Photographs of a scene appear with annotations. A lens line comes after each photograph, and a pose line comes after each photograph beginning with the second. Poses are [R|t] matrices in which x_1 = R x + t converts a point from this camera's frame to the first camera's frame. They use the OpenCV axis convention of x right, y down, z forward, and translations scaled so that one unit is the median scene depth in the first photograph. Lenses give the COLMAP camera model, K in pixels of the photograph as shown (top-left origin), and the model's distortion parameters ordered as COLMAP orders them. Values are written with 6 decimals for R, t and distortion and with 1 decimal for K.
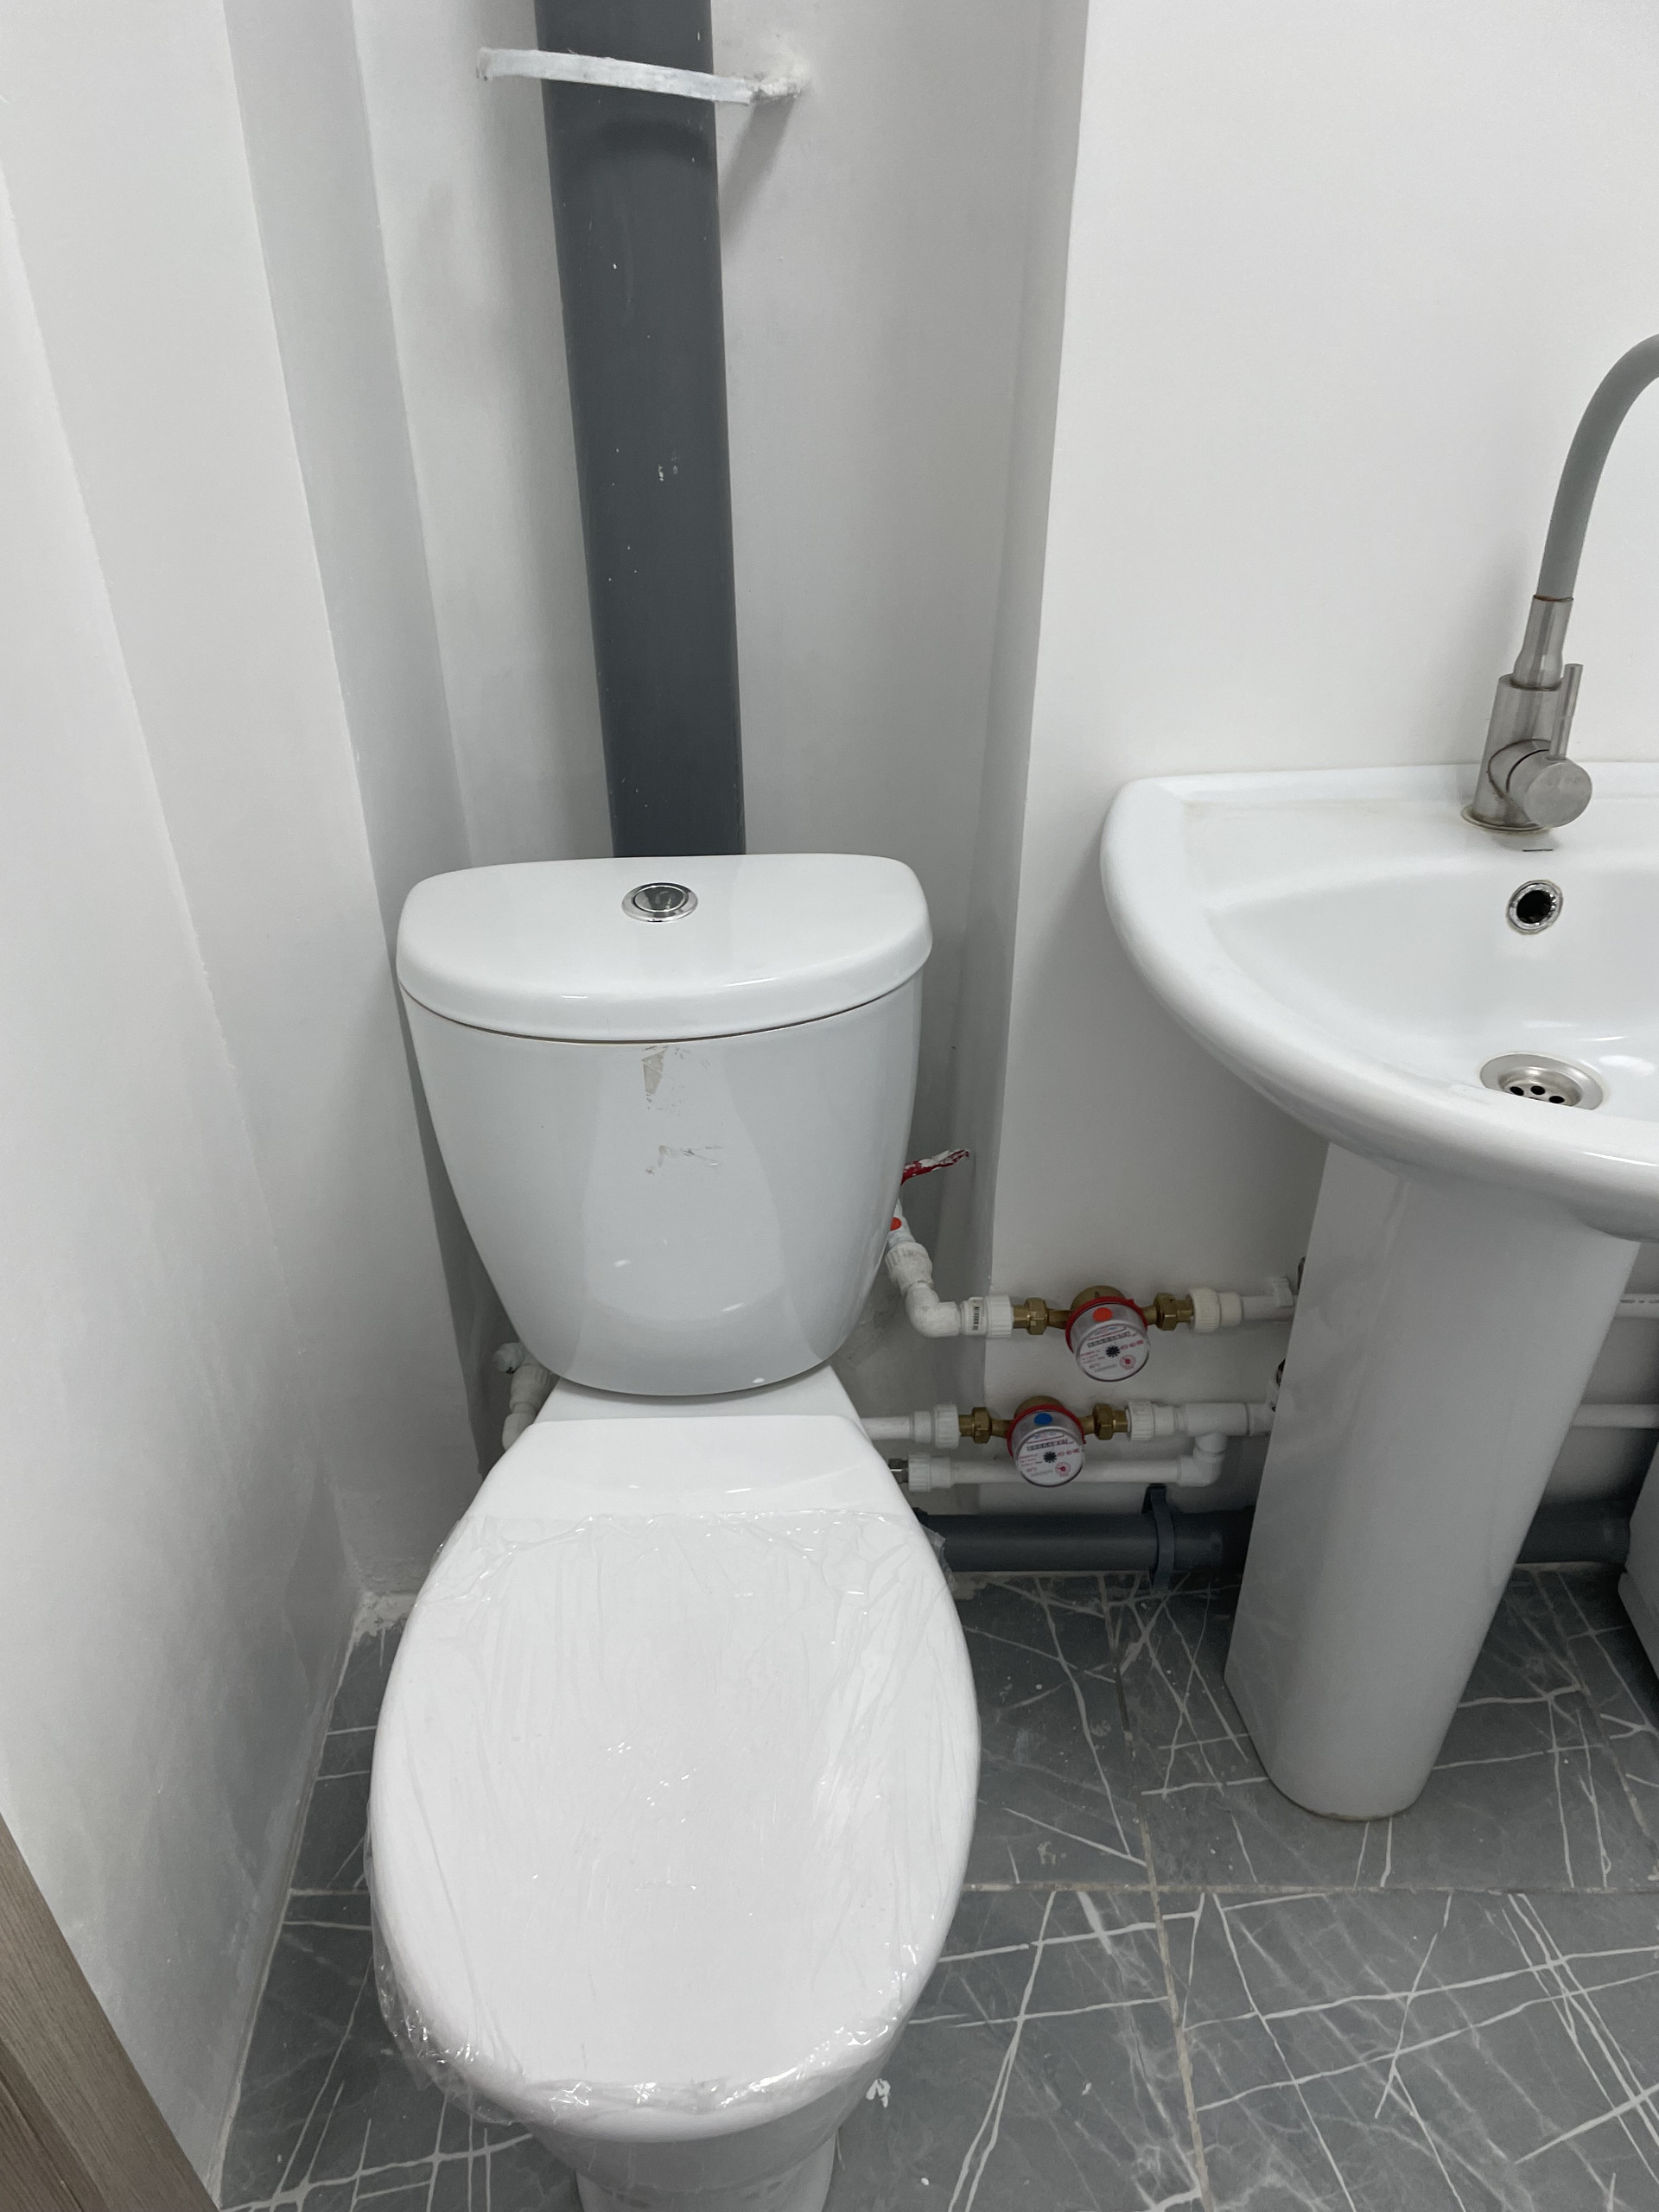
lens RADIAL K [[1692.9, 0, 828.1], [0, 1692.9, 1120.8], [0, 0, 1]] dist [0.097300, -0.124972]
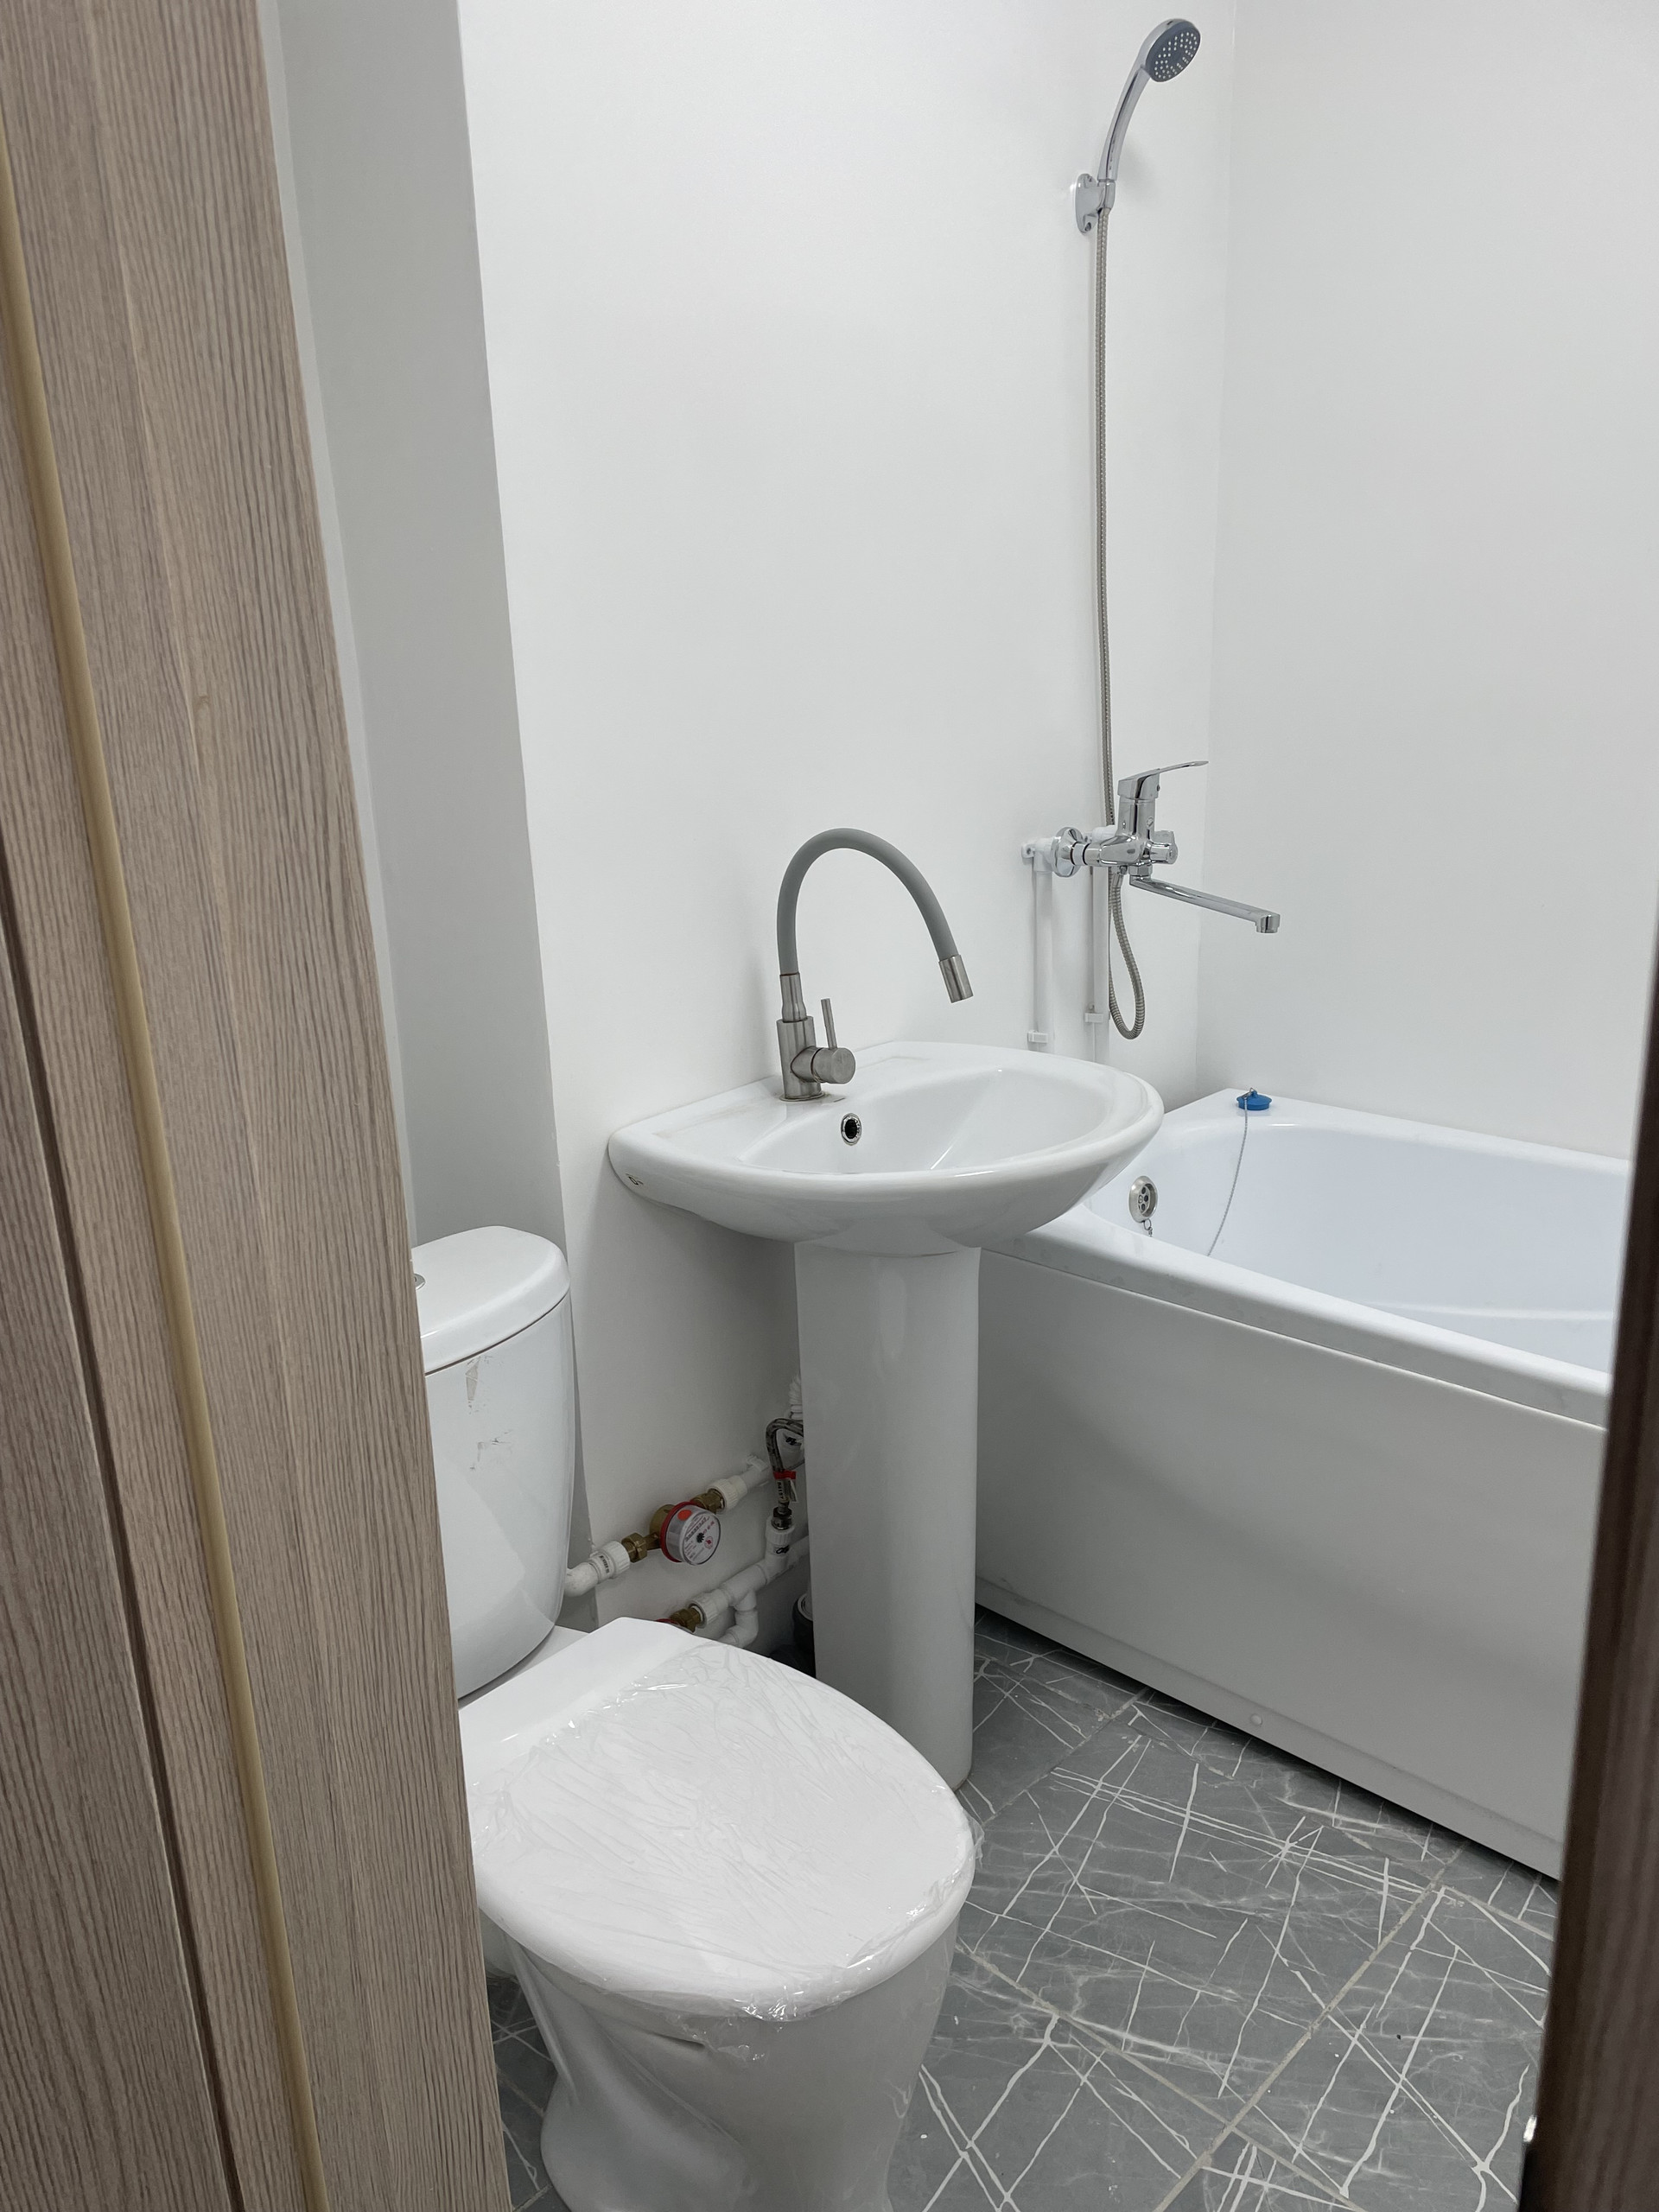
lens RADIAL K [[1672.5, 0, 827.9], [0, 1672.5, 1113.5], [0, 0, 1]] dist [0.094212, -0.117676]
pose [[0.694101, -0.228115, 0.682779, -0.628635], [0.451342, 0.876795, -0.165891, 0.109855], [-0.560816, 0.423312, 0.711542, -0.177660]]
